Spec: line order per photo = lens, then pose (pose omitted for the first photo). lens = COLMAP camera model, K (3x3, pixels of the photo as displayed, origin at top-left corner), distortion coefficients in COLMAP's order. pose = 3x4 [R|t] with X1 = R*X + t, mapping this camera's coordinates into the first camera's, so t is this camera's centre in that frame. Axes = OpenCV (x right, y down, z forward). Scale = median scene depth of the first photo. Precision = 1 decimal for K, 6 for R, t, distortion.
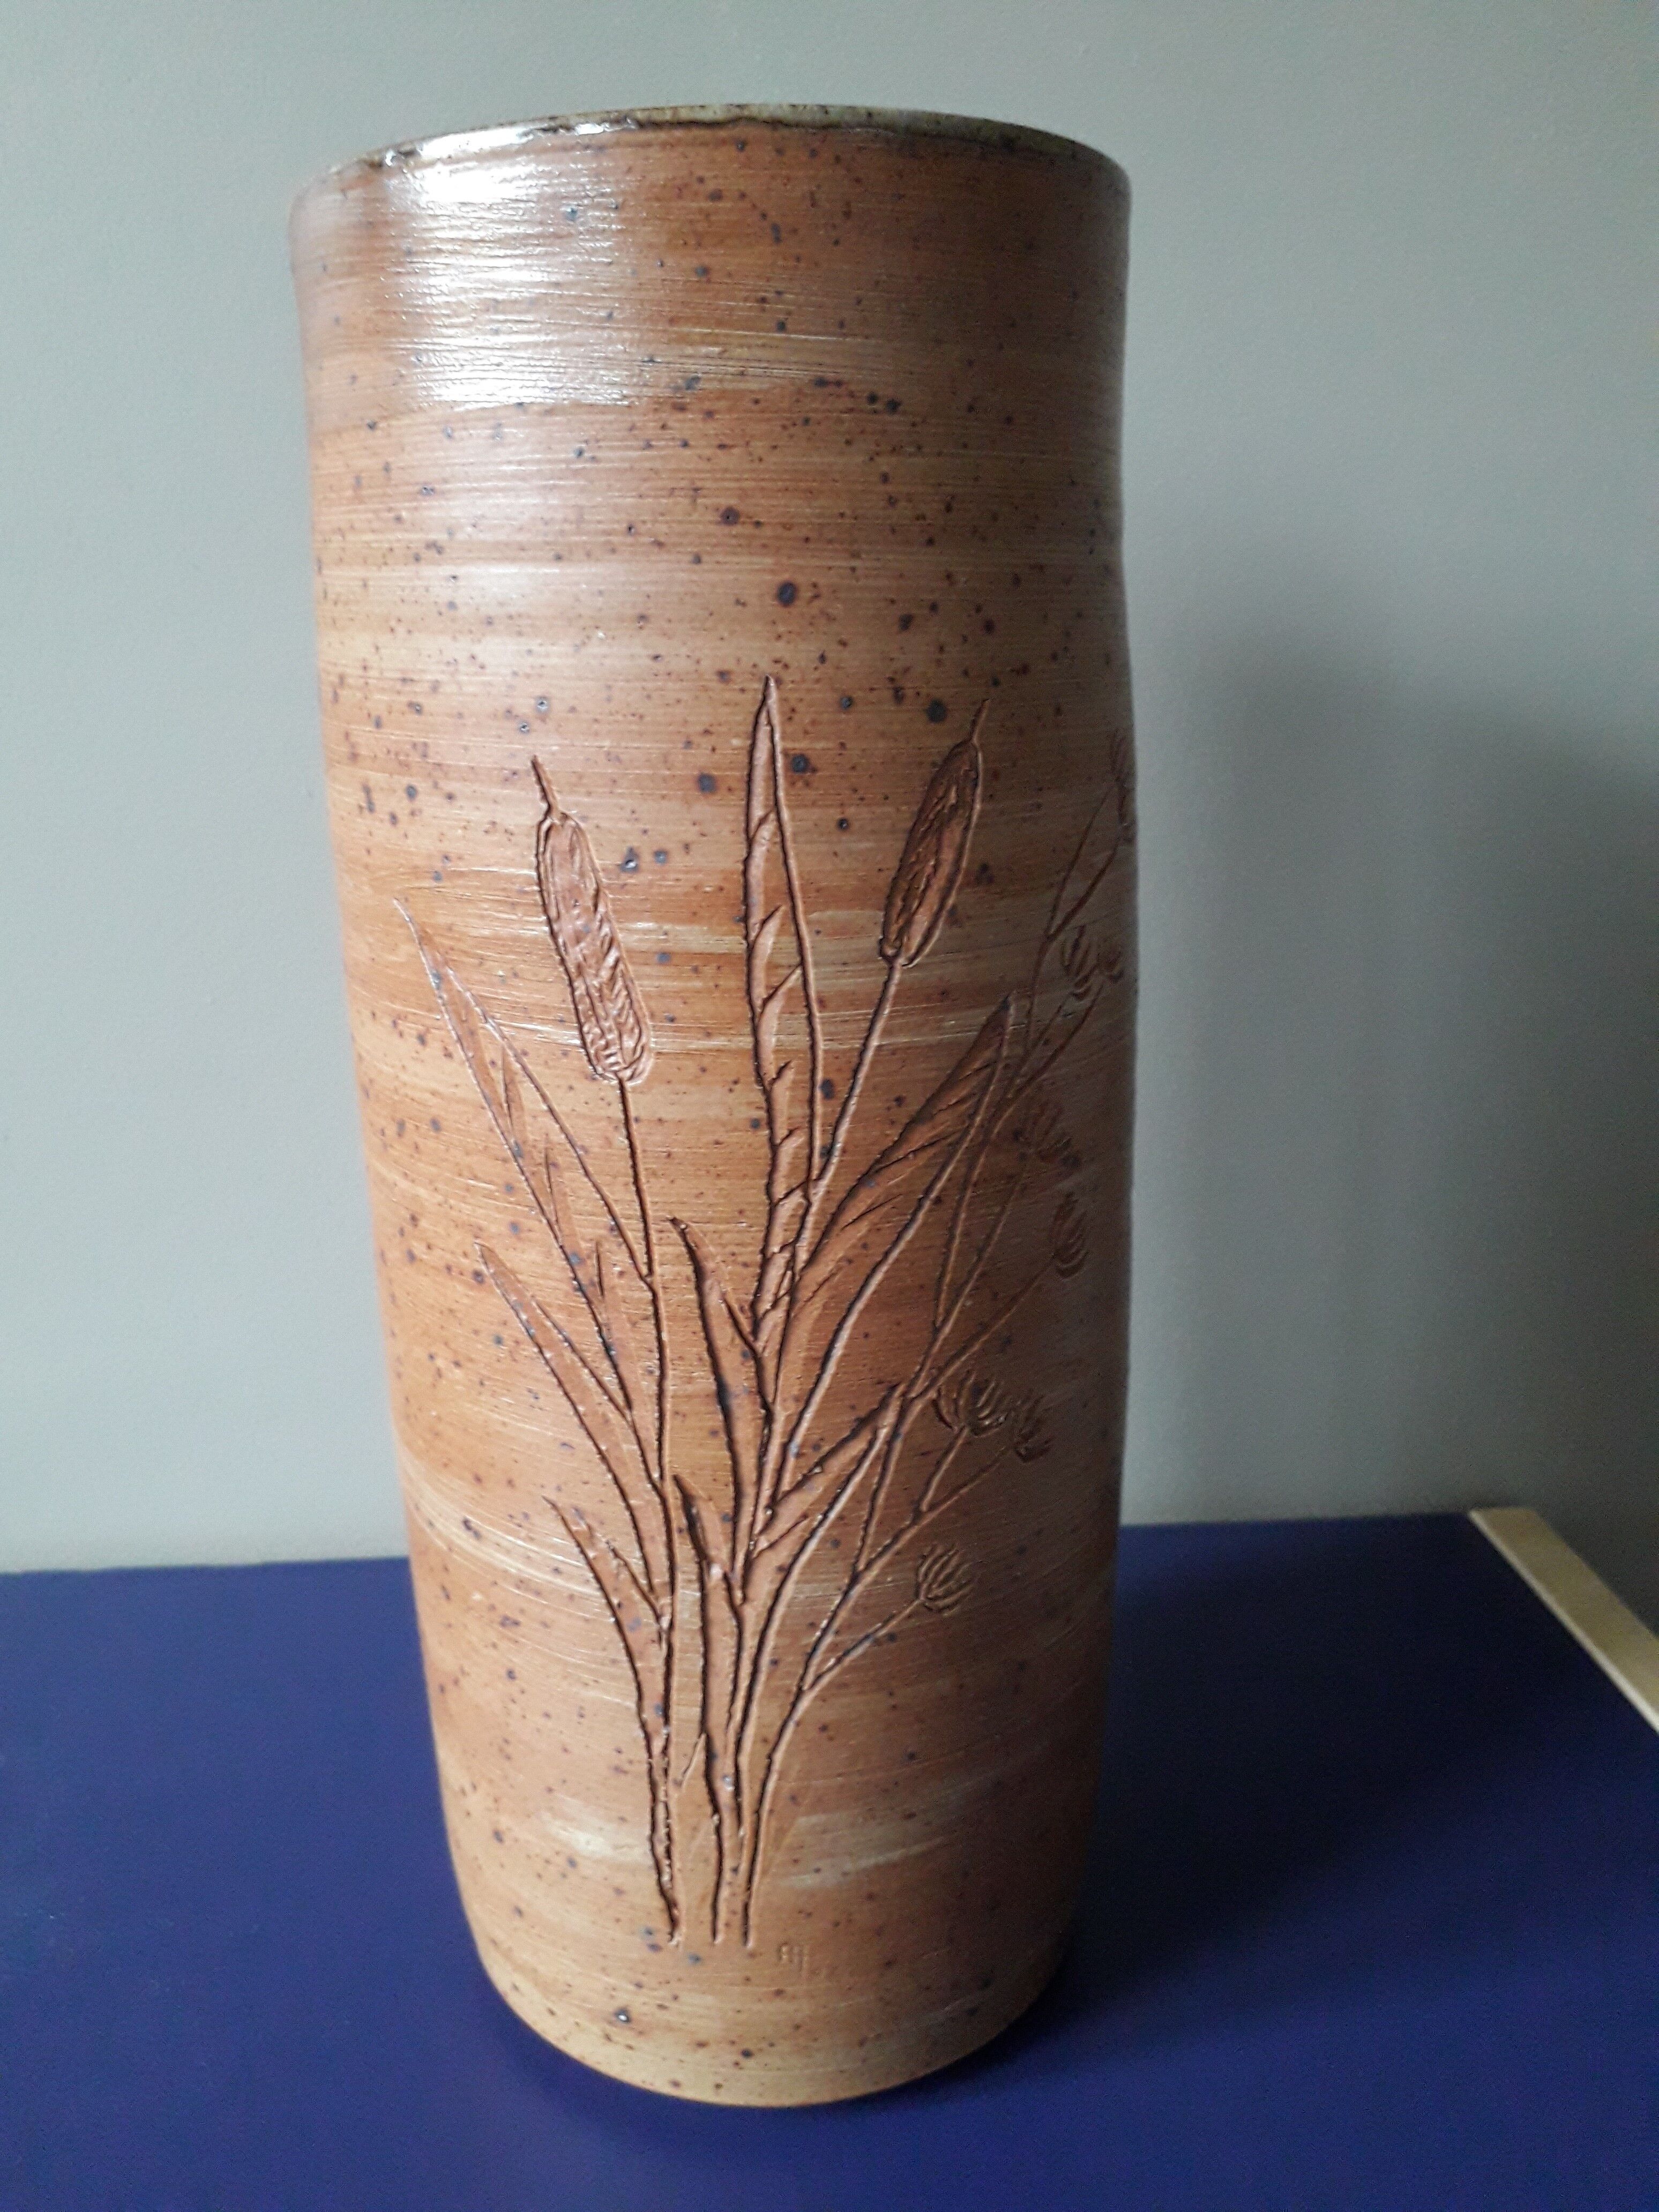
lens RADIAL K [[1758.4, 0, 834.5], [0, 1758.4, 1109.3], [0, 0, 1]] dist [0.061653, -0.061260]
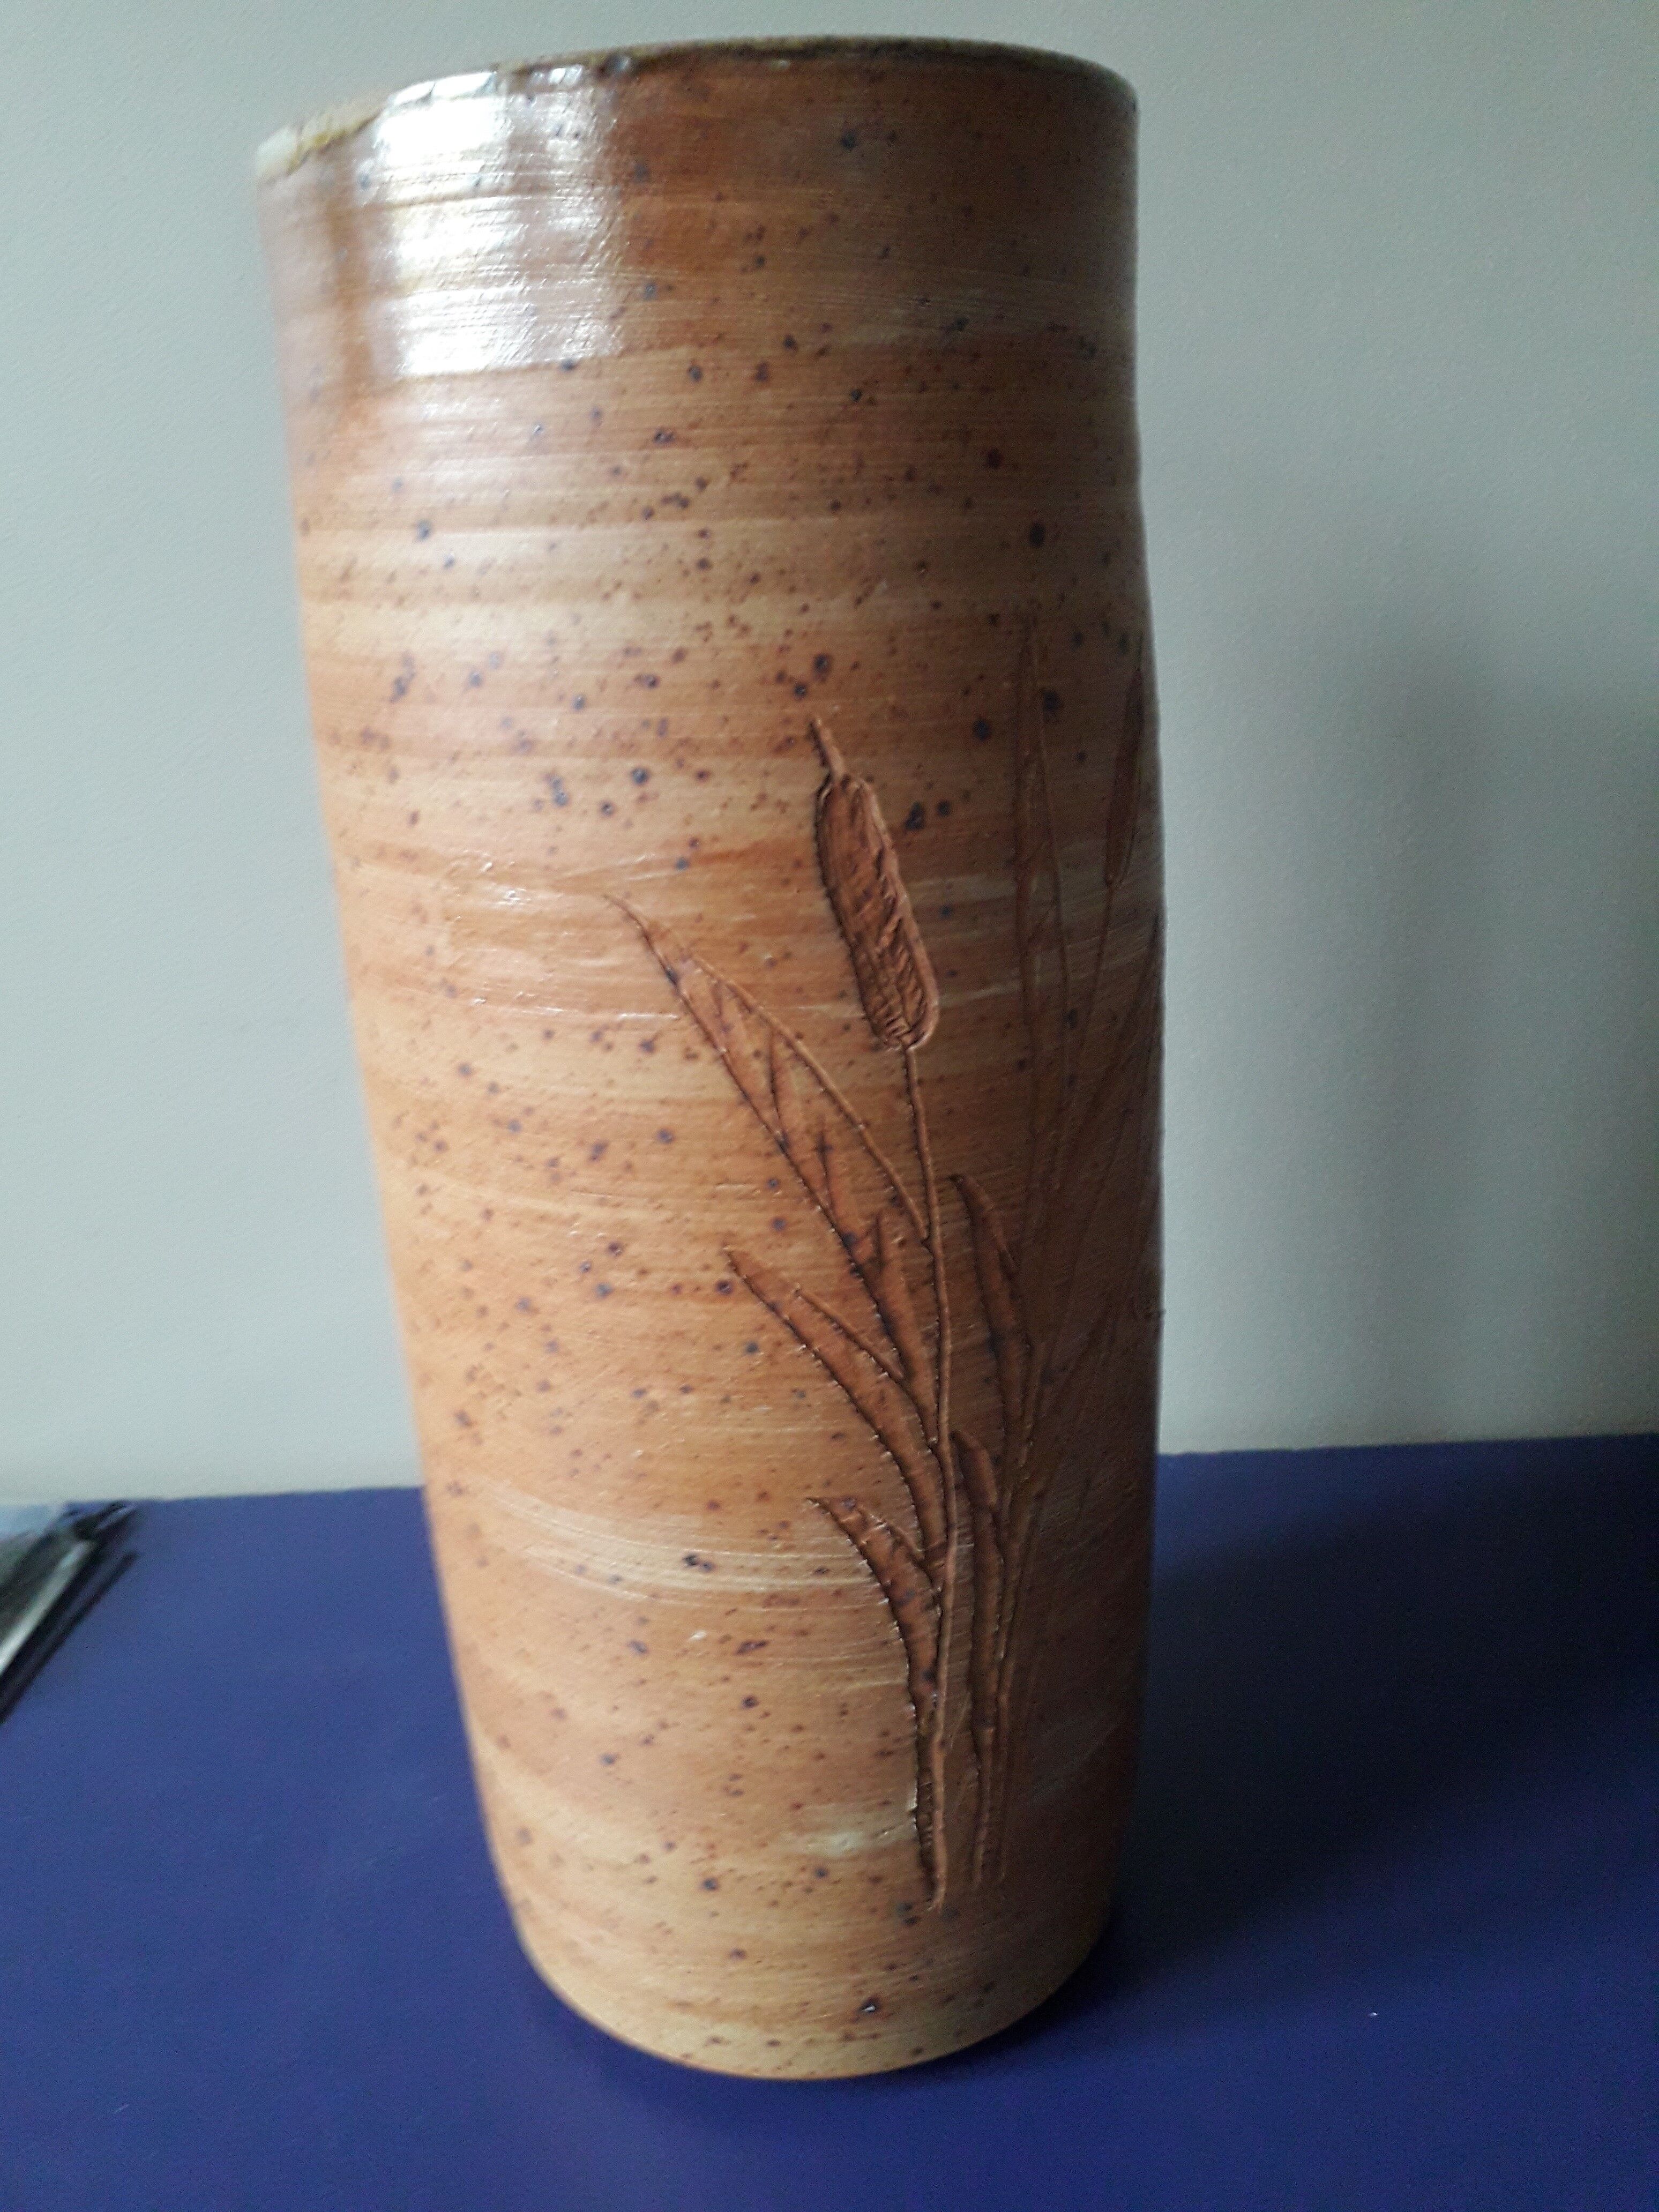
lens RADIAL K [[1758.4, 0, 815.3], [0, 1758.4, 1111.1], [0, 0, 1]] dist [0.061653, -0.061260]
pose [[0.864678, -0.189299, 0.465294, -0.612928], [0.182994, 0.981332, 0.059176, -0.046327], [-0.467810, 0.033978, 0.883176, 0.158822]]
